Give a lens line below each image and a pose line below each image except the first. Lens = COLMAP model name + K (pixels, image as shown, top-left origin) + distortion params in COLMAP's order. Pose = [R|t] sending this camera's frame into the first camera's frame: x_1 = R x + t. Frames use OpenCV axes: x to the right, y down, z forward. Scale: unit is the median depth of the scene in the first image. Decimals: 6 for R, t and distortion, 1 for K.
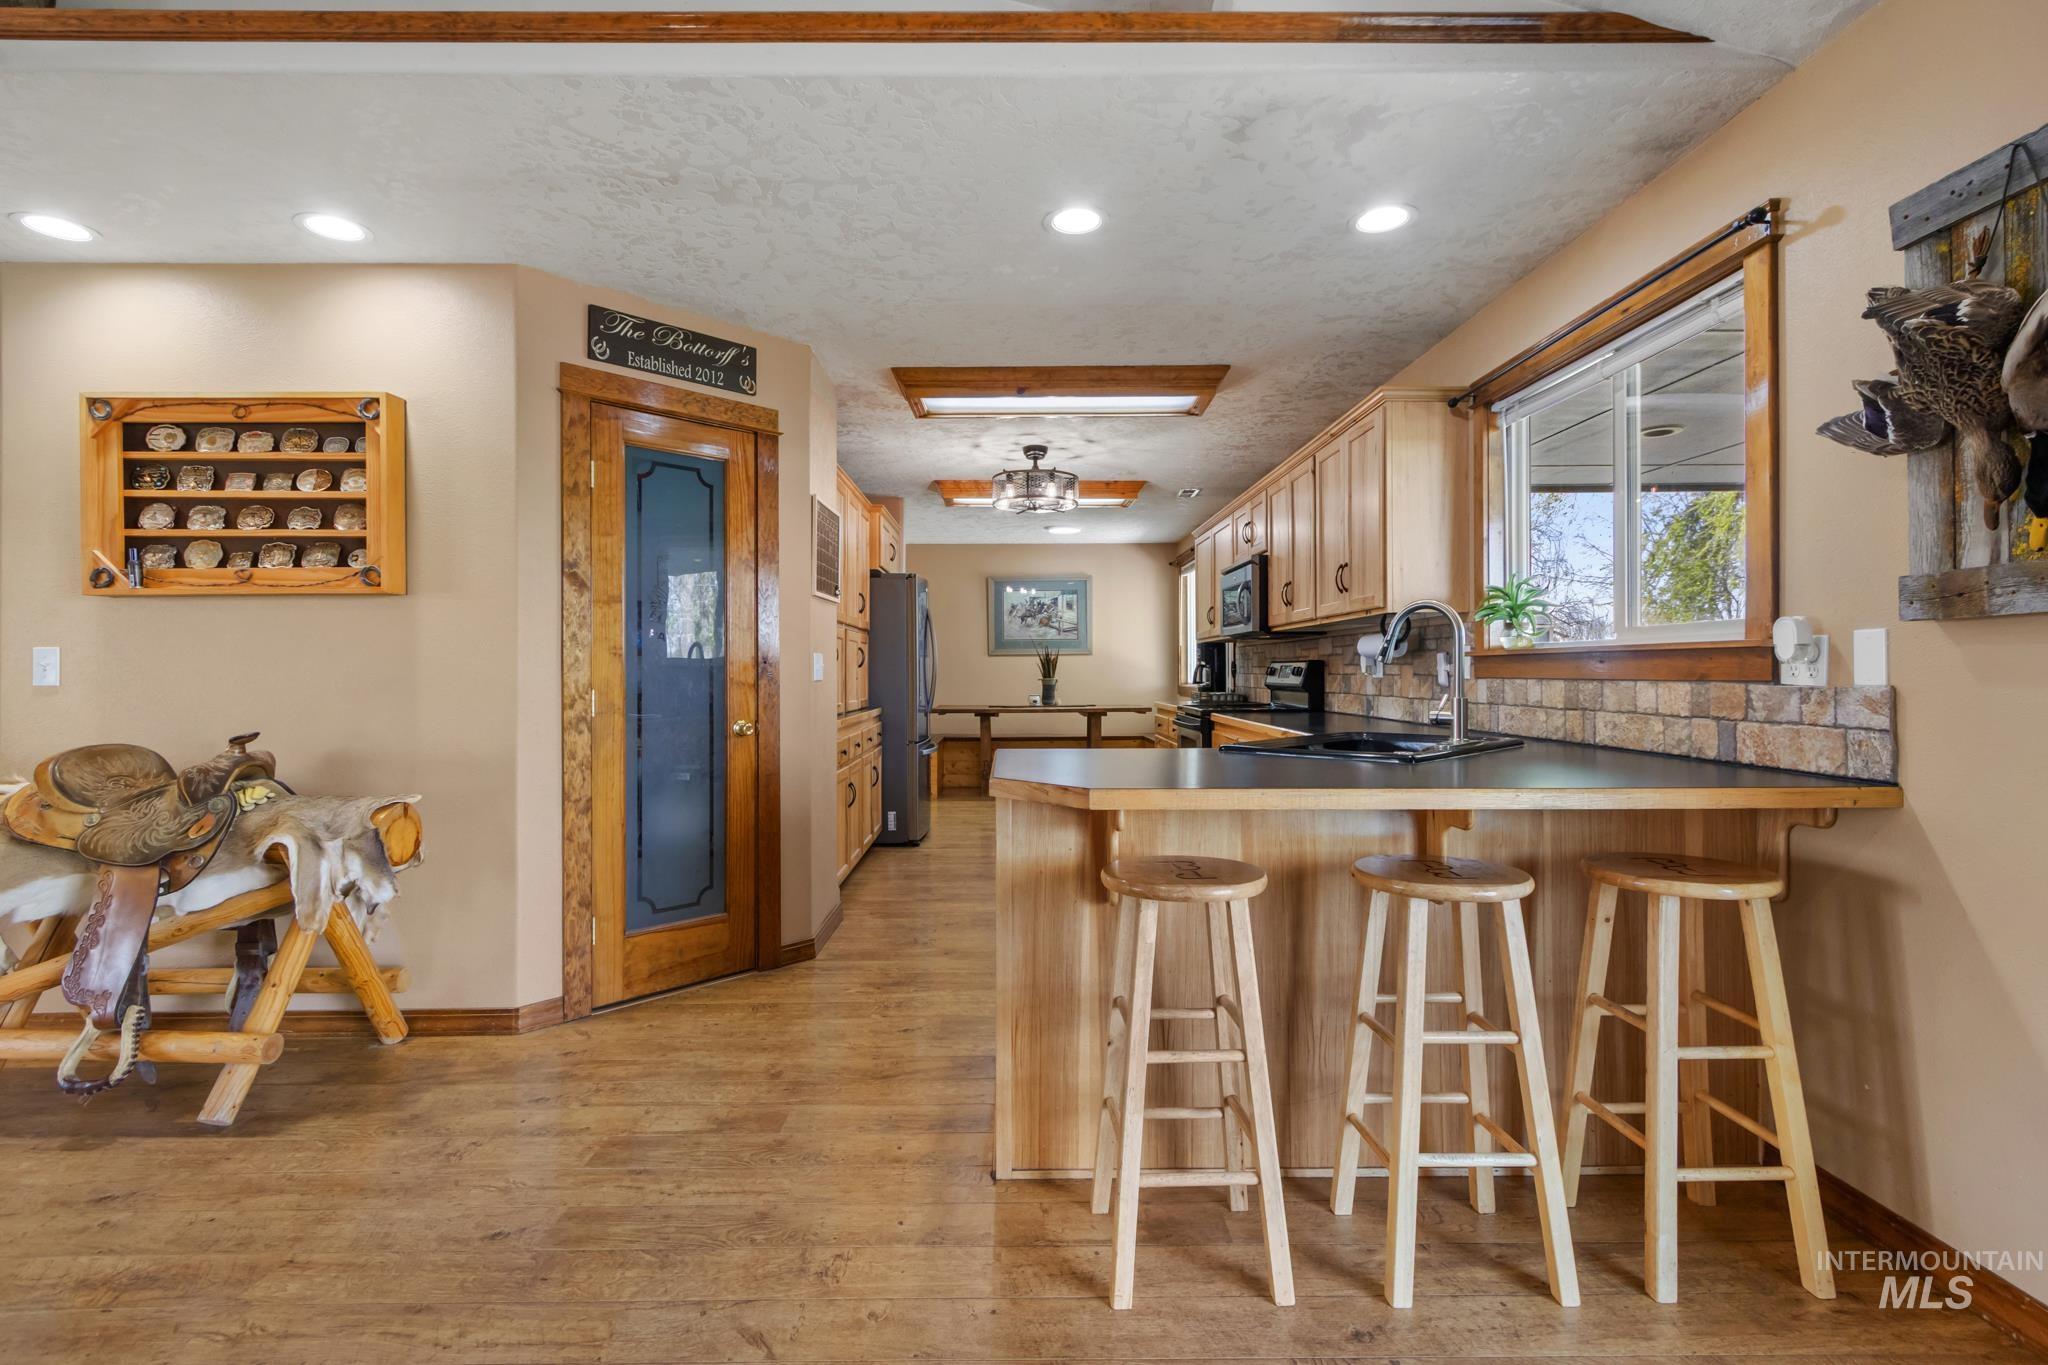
lens RADIAL K [[953.5, 0, 1015.1], [0, 953.5, 666.3], [0, 0, 1]] dist [0.011132, -0.004533]
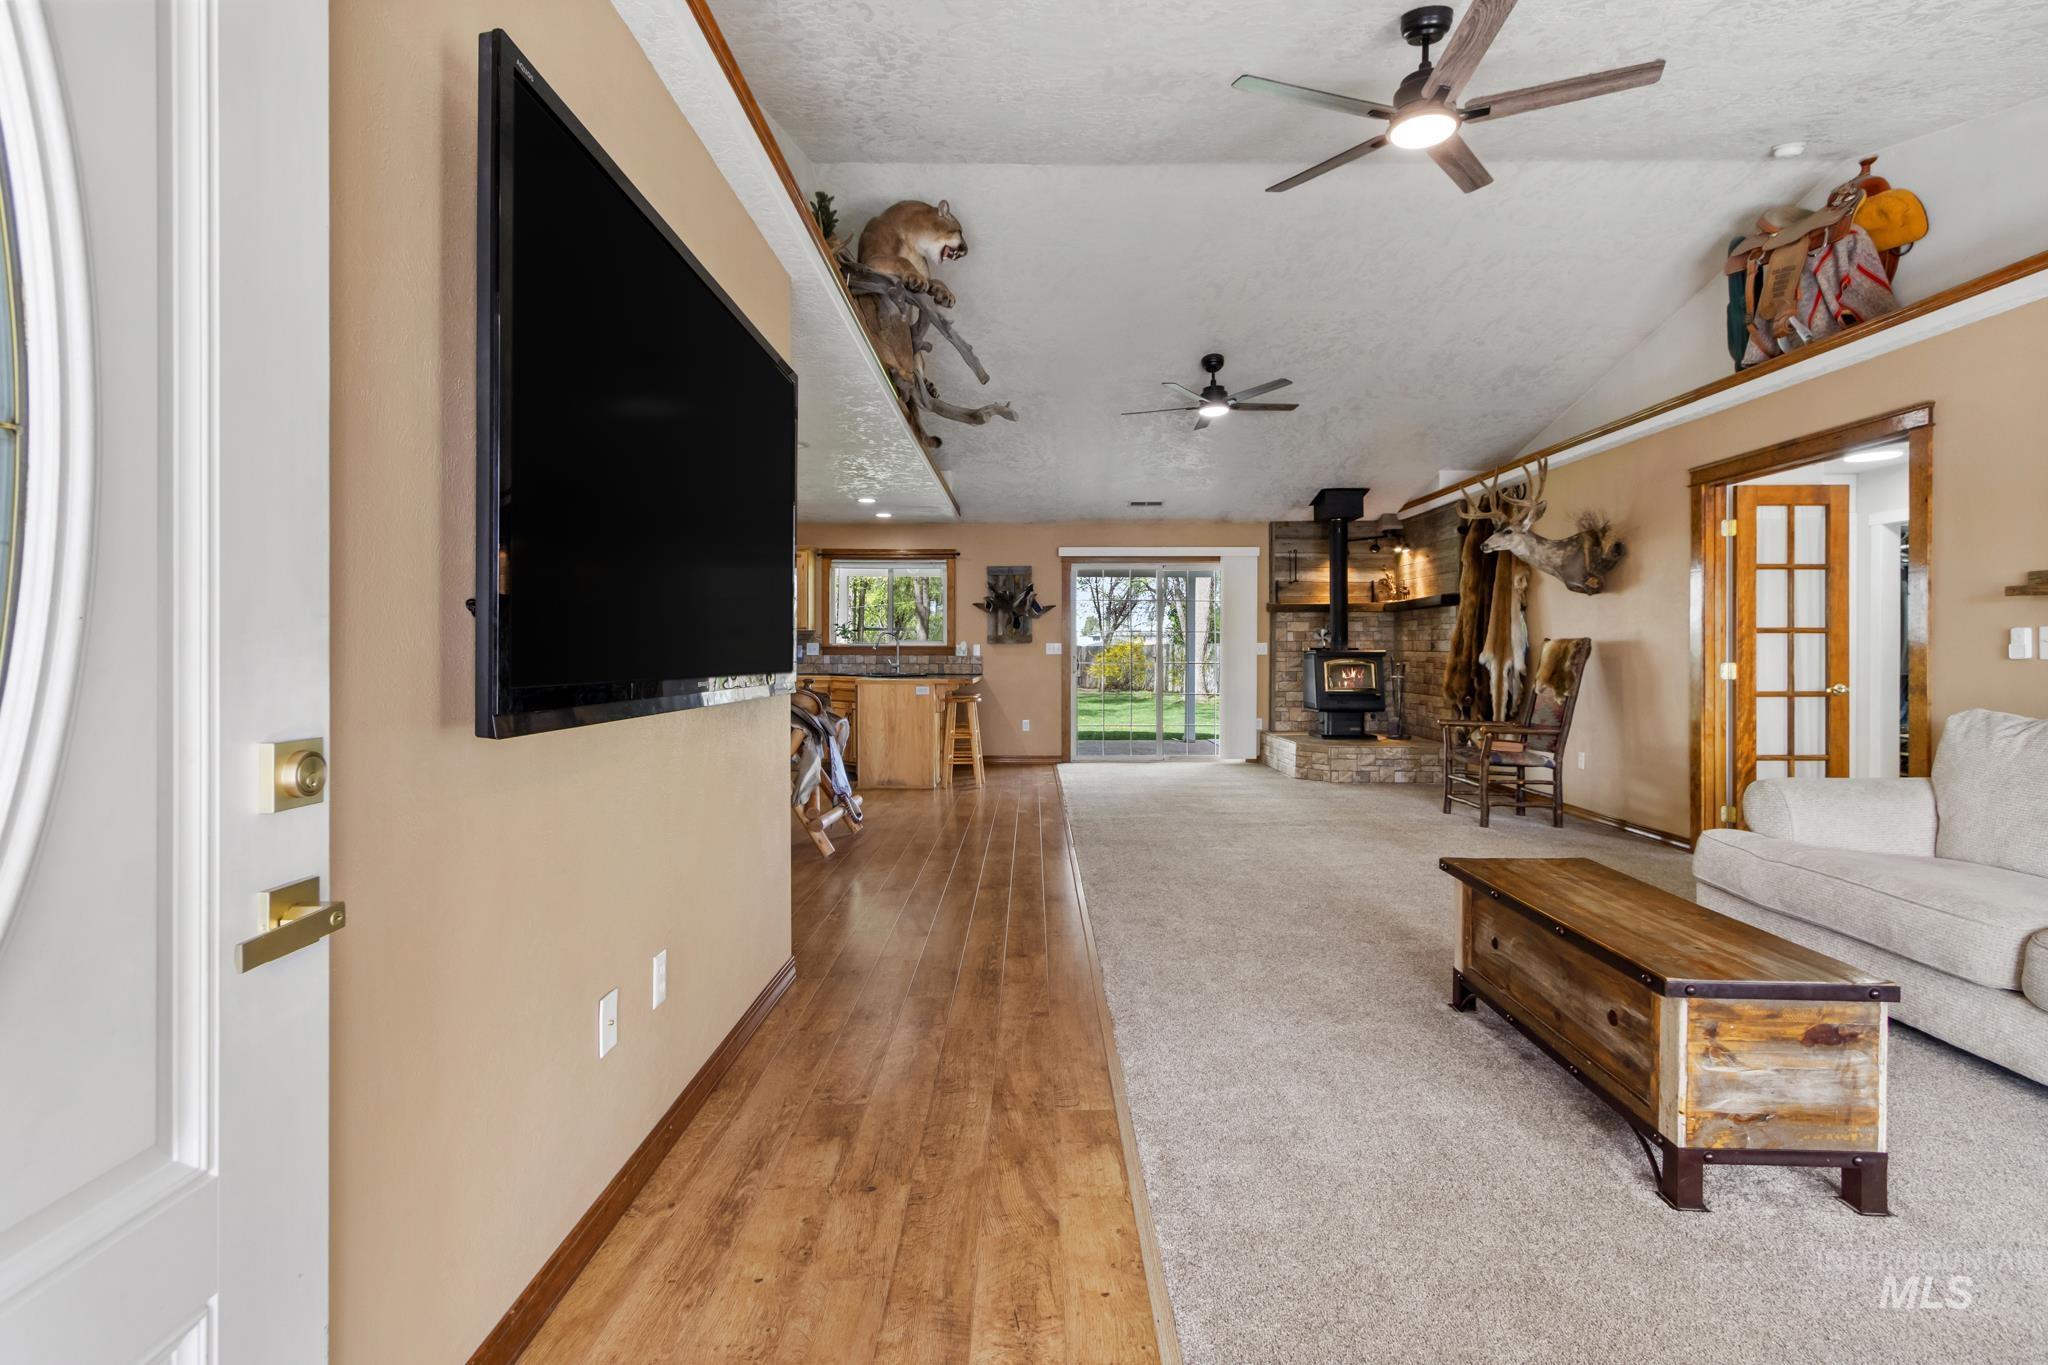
lens RADIAL K [[953.5, 0, 1036.4], [0, 953.5, 653.4], [0, 0, 1]] dist [0.011132, -0.004533]
pose [[0.001983, 0.001449, 0.999997, -2.671513], [-0.007939, 0.999967, -0.001434, 0.008526], [-0.999967, -0.007936, 0.001995, 0.426279]]
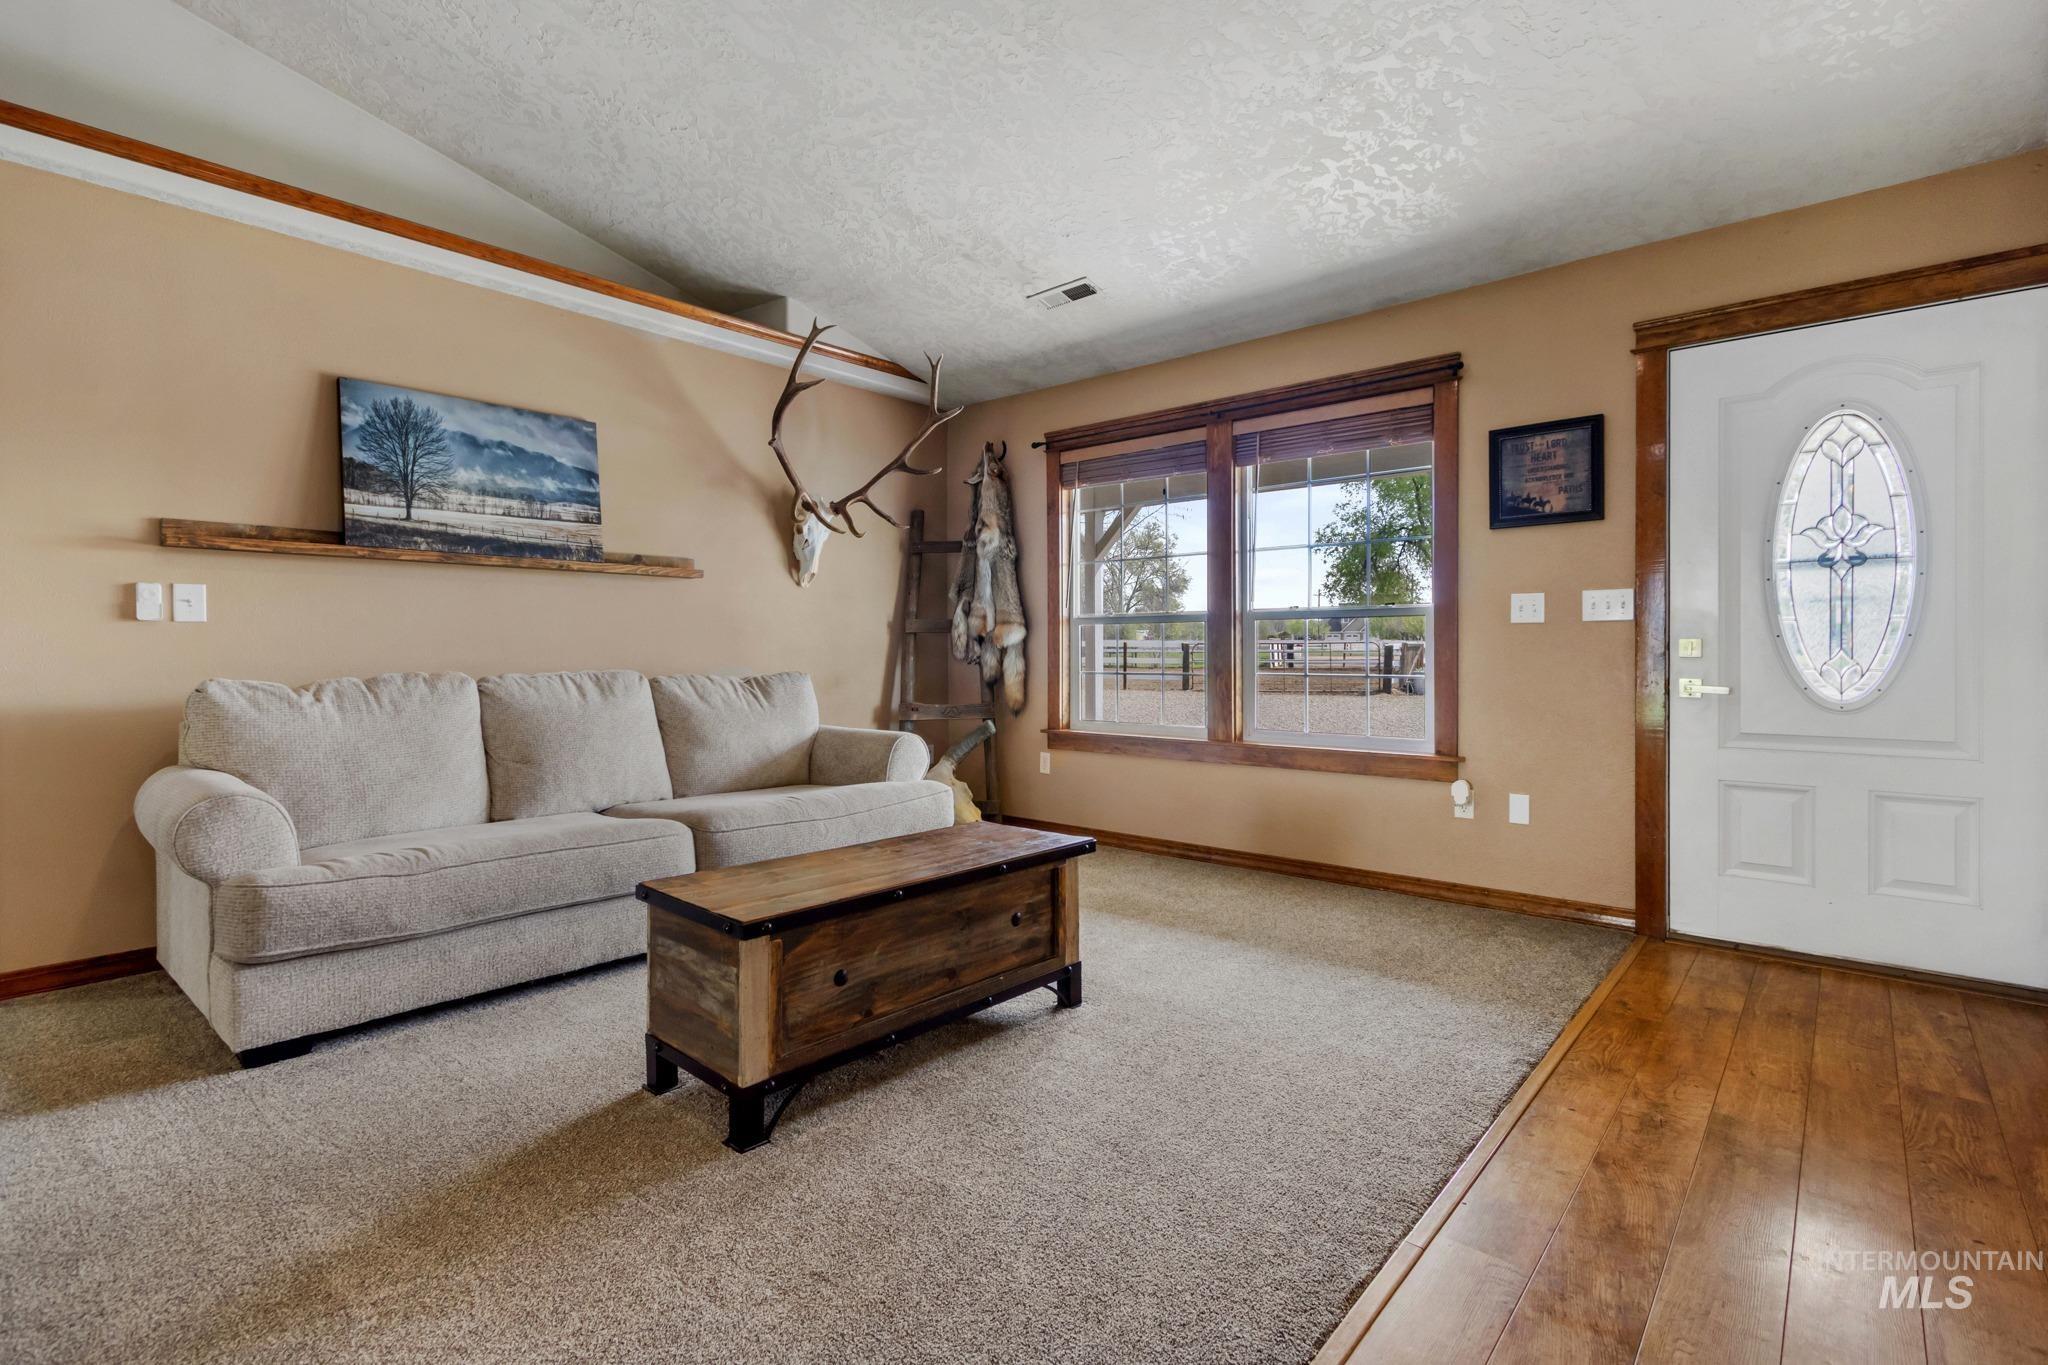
lens RADIAL K [[953.5, 0, 1022.8], [0, 953.5, 655.0], [0, 0, 1]] dist [0.011132, -0.004533]
pose [[-0.659483, 0.010603, -0.751644, -1.299563], [0.009765, 0.999937, 0.005537, 0.044103], [0.751656, -0.003688, -0.659545, 0.546957]]
